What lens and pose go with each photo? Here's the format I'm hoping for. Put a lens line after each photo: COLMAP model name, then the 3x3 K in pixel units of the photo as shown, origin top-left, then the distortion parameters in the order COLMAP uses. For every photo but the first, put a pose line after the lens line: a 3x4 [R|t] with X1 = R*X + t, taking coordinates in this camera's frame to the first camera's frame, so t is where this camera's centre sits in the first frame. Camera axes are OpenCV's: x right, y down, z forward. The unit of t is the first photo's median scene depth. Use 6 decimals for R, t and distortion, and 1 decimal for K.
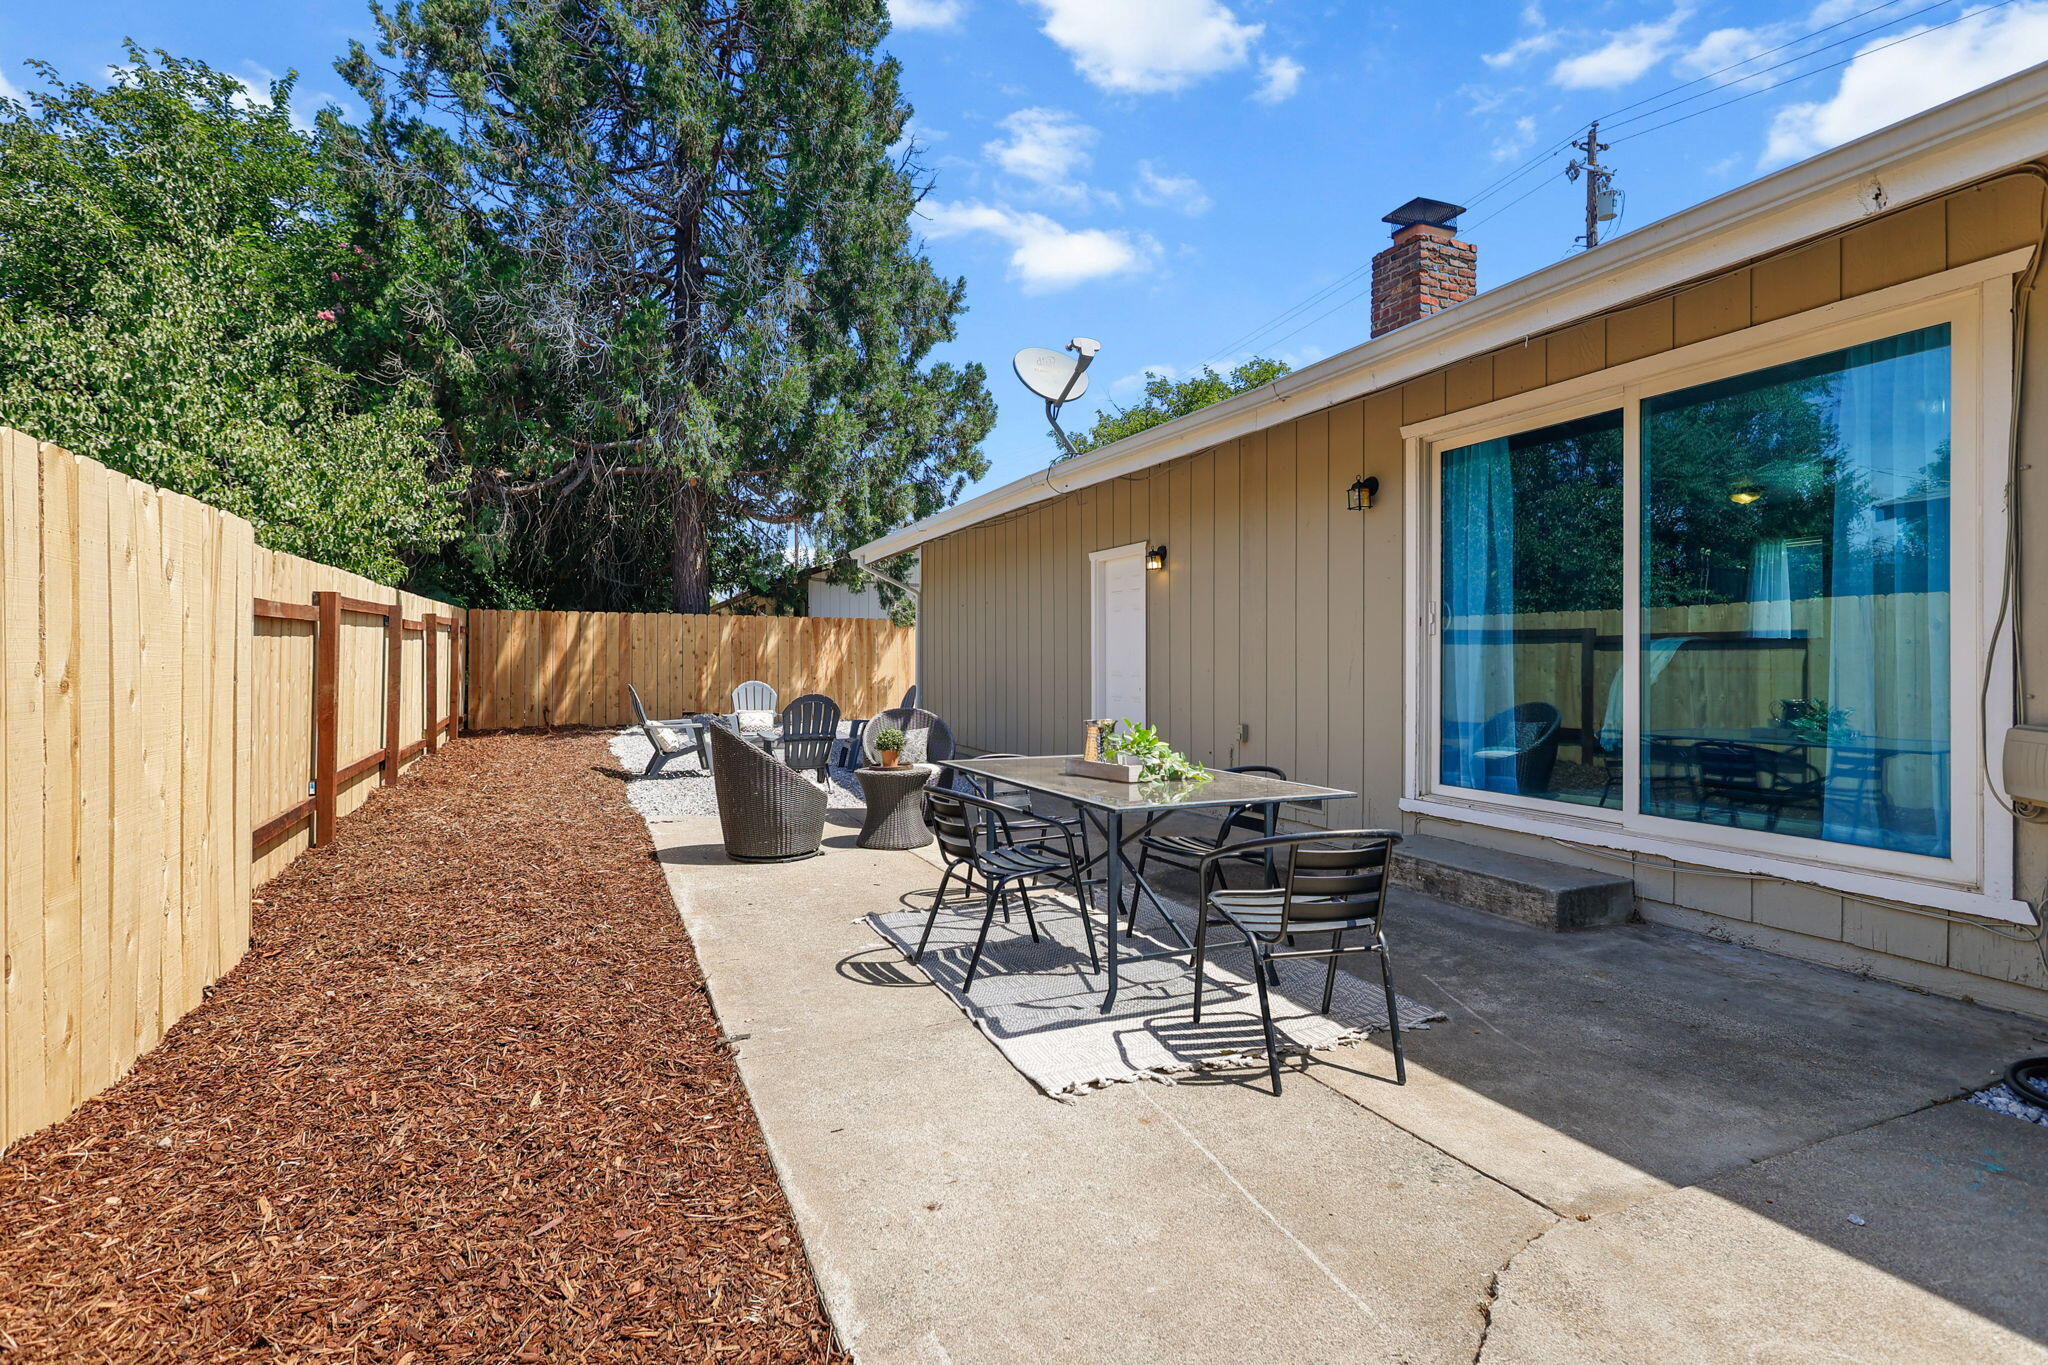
lens RADIAL K [[944.2, 0, 1023.1], [0, 944.2, 677.9], [0, 0, 1]] dist [0.002485, 0.001088]
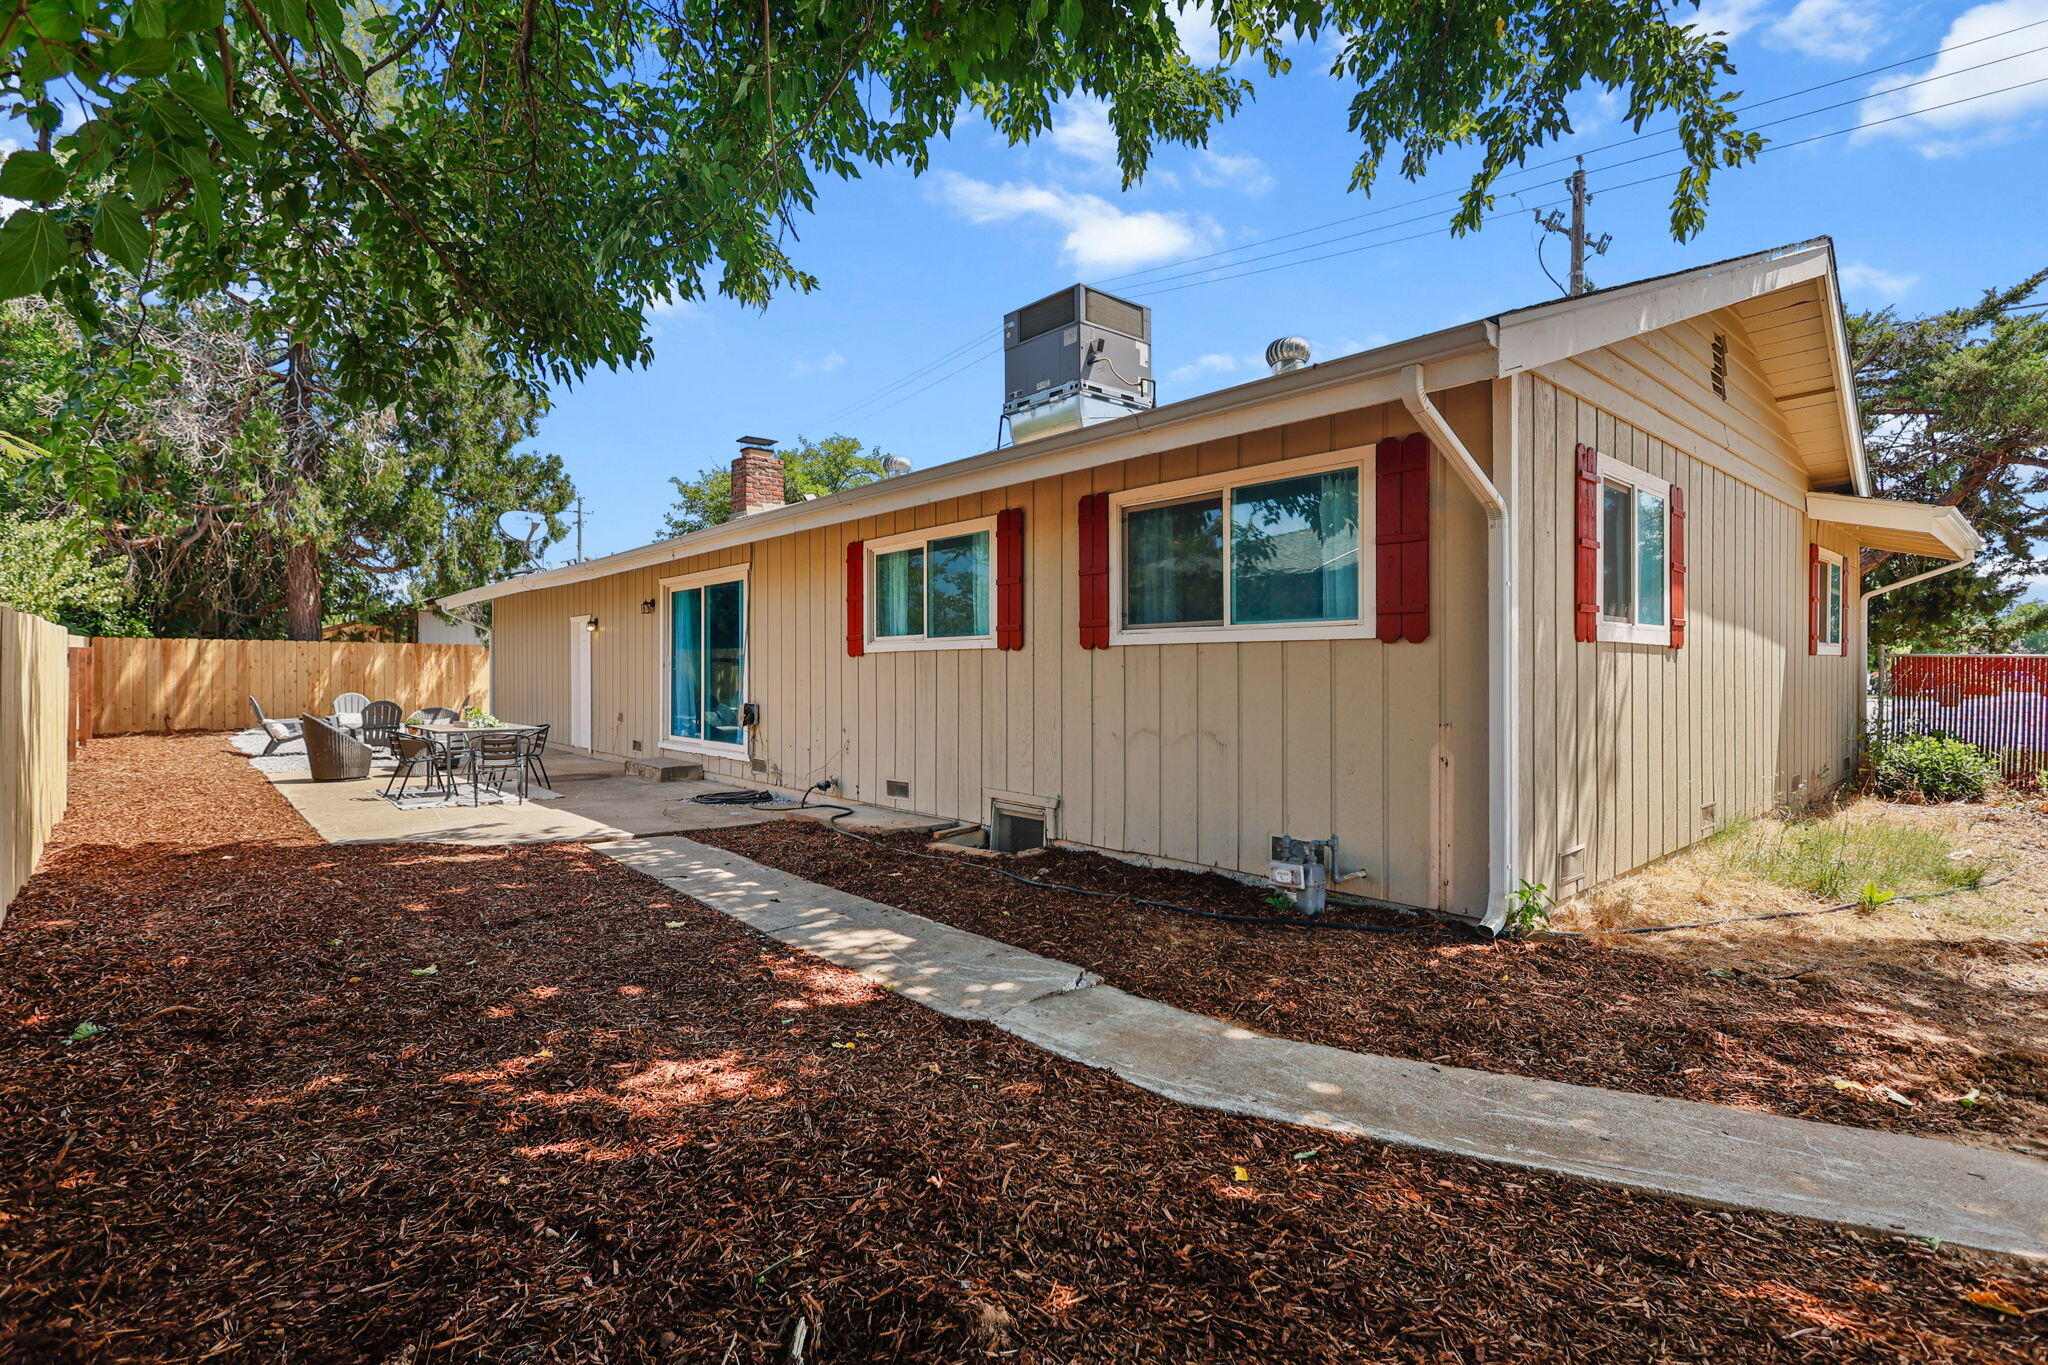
lens RADIAL K [[944.2, 0, 1025.3], [0, 944.2, 684.4], [0, 0, 1]] dist [0.002485, 0.001088]
pose [[0.955714, -0.005802, 0.294238, 0.214918], [0.006235, 0.999980, -0.000533, -0.002119], [-0.294229, 0.002344, 0.955732, -0.537653]]
